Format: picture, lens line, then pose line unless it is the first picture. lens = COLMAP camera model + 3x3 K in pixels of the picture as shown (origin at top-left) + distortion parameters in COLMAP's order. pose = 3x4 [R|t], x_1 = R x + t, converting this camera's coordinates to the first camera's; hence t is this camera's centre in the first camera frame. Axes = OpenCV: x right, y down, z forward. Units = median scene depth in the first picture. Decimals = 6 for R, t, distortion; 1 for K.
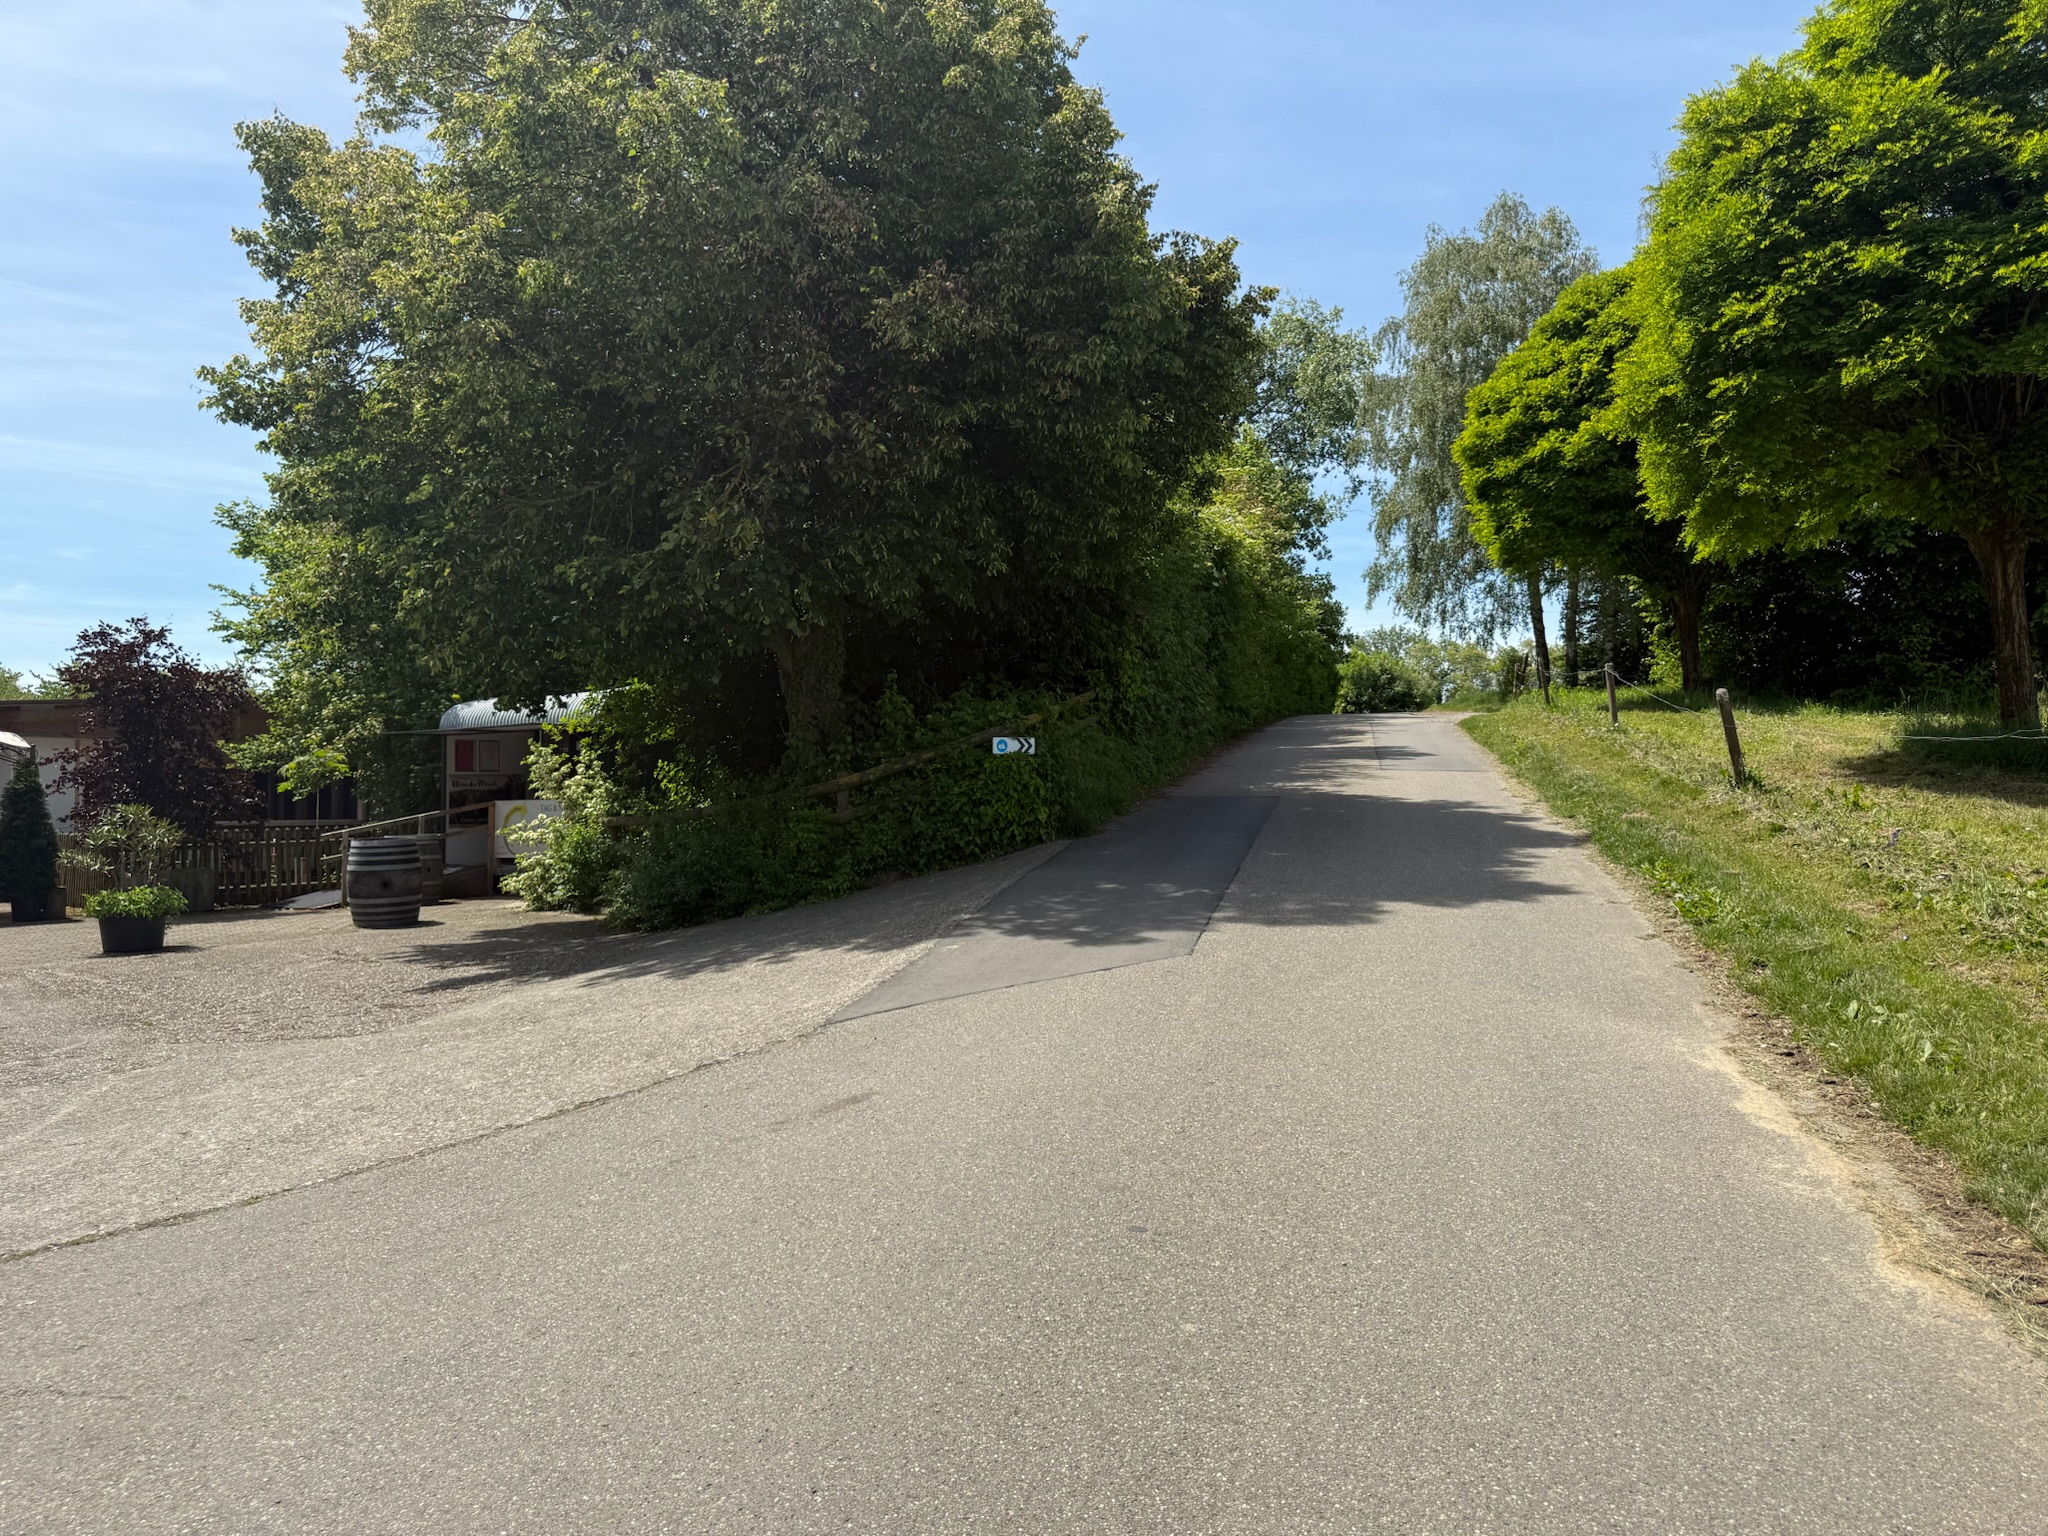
lens RADIAL K [[1438.9, 0, 1024.3], [0, 1438.9, 766.7], [0, 0, 1]] dist [-0.012668, -0.004018]
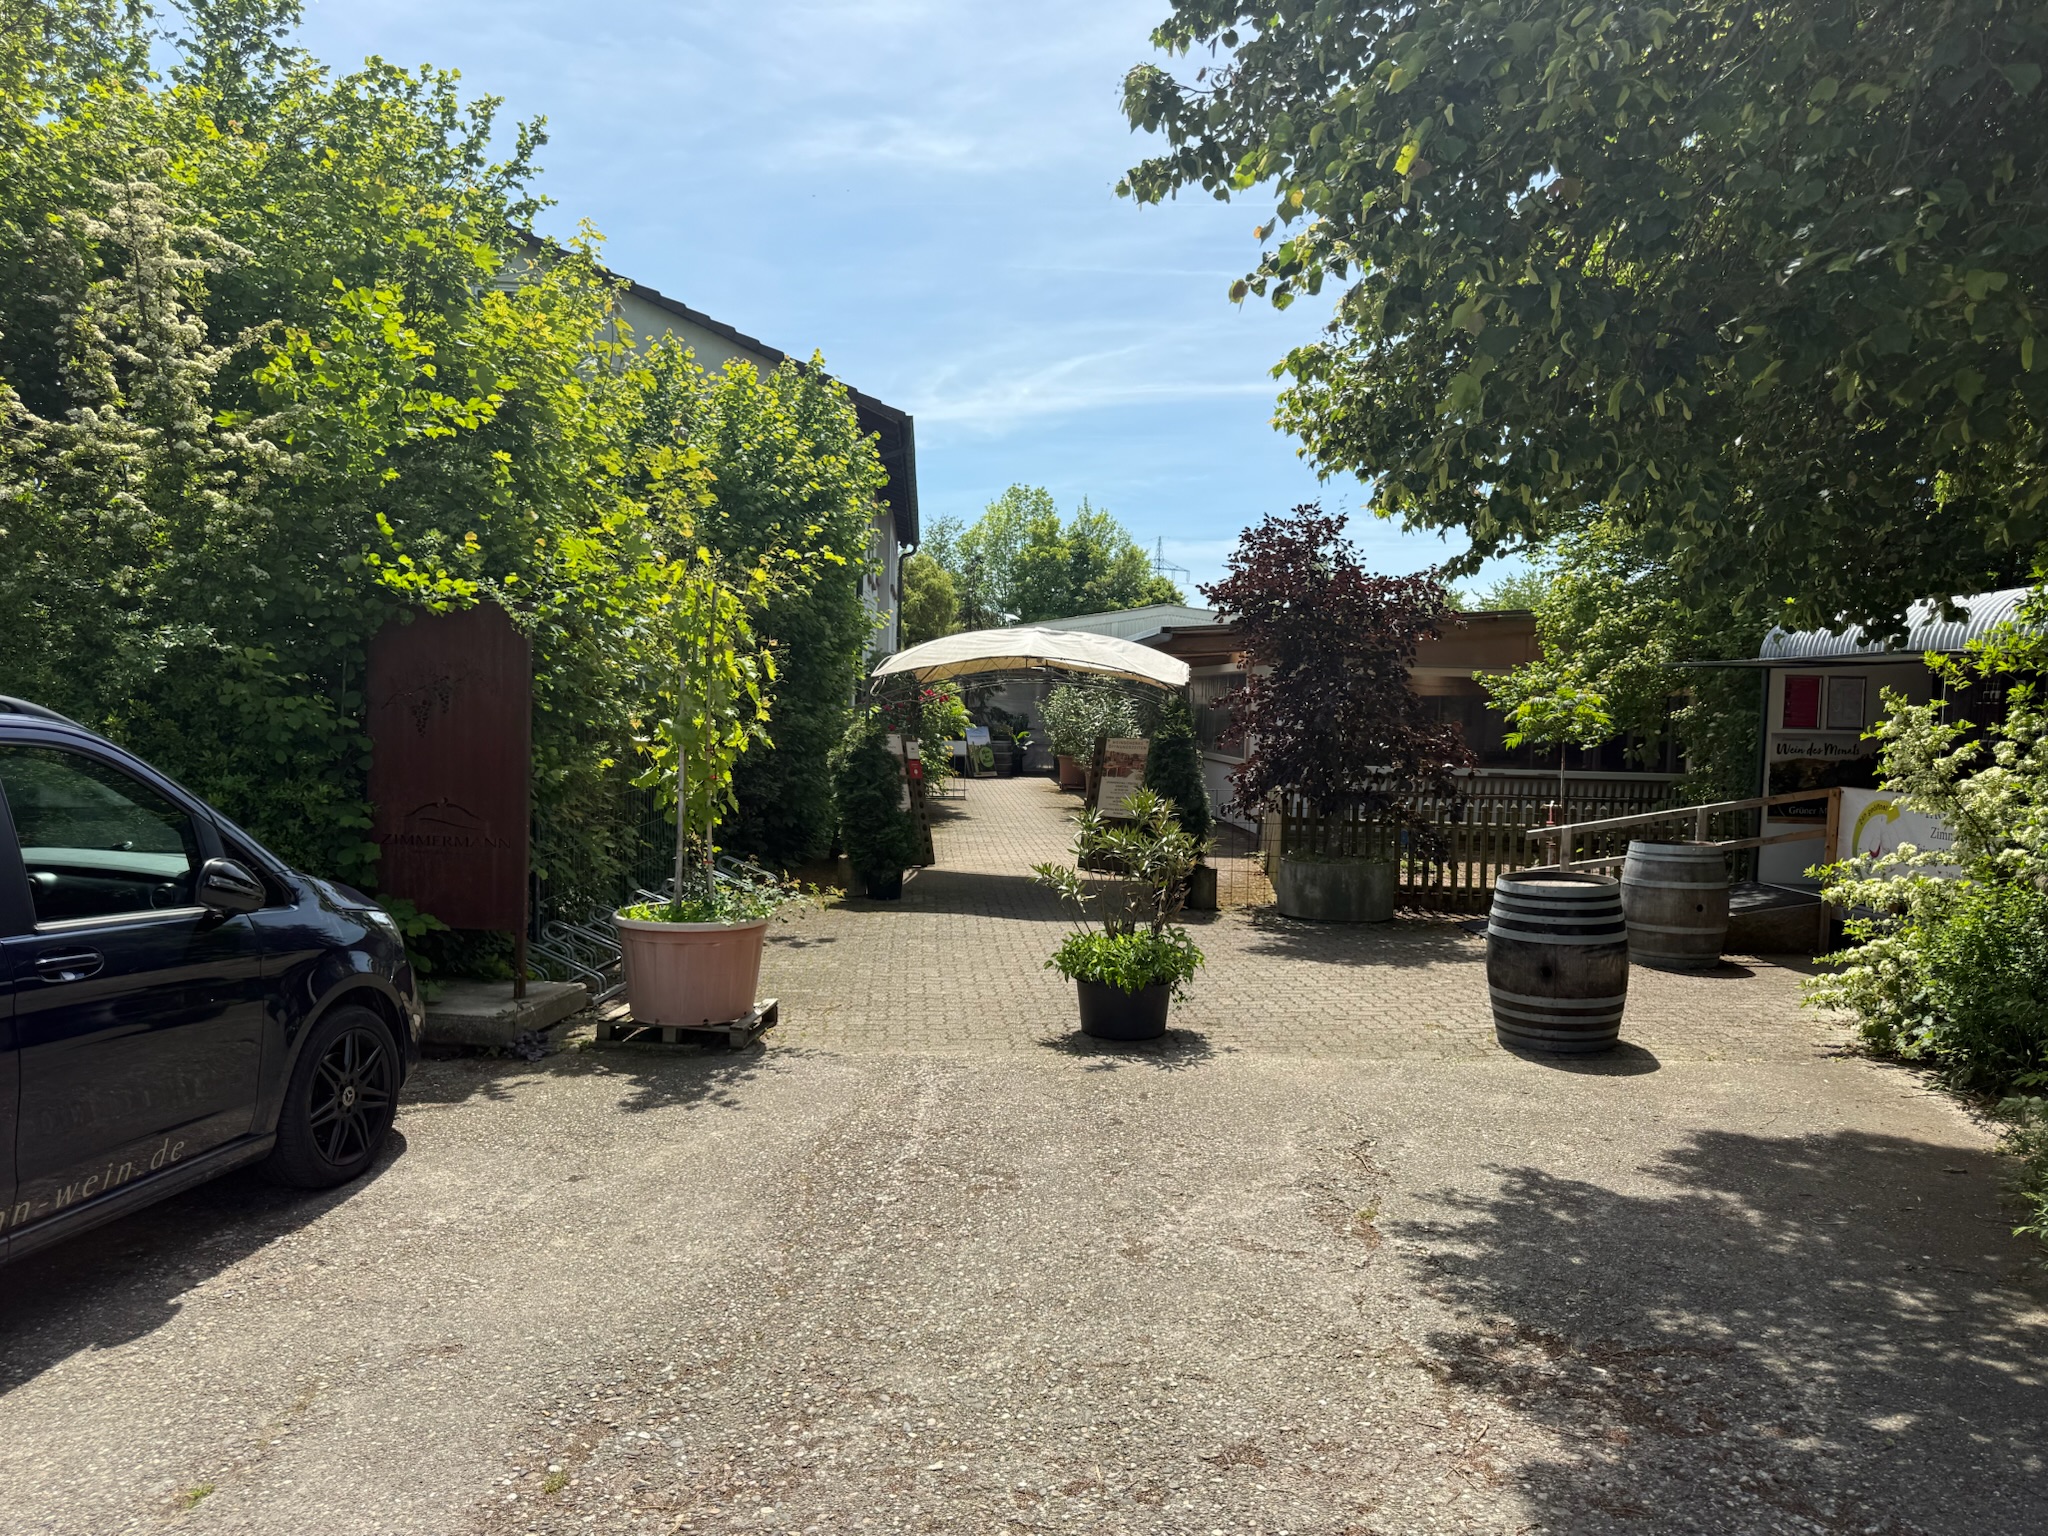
lens RADIAL K [[1438.9, 0, 1023.5], [0, 1438.9, 771.9], [0, 0, 1]] dist [-0.012668, -0.004018]
pose [[0.595280, 0.063538, -0.801002, -0.130155], [-0.010291, 0.997390, 0.071469, -0.022037], [0.803453, -0.034301, 0.594380, 0.480469]]
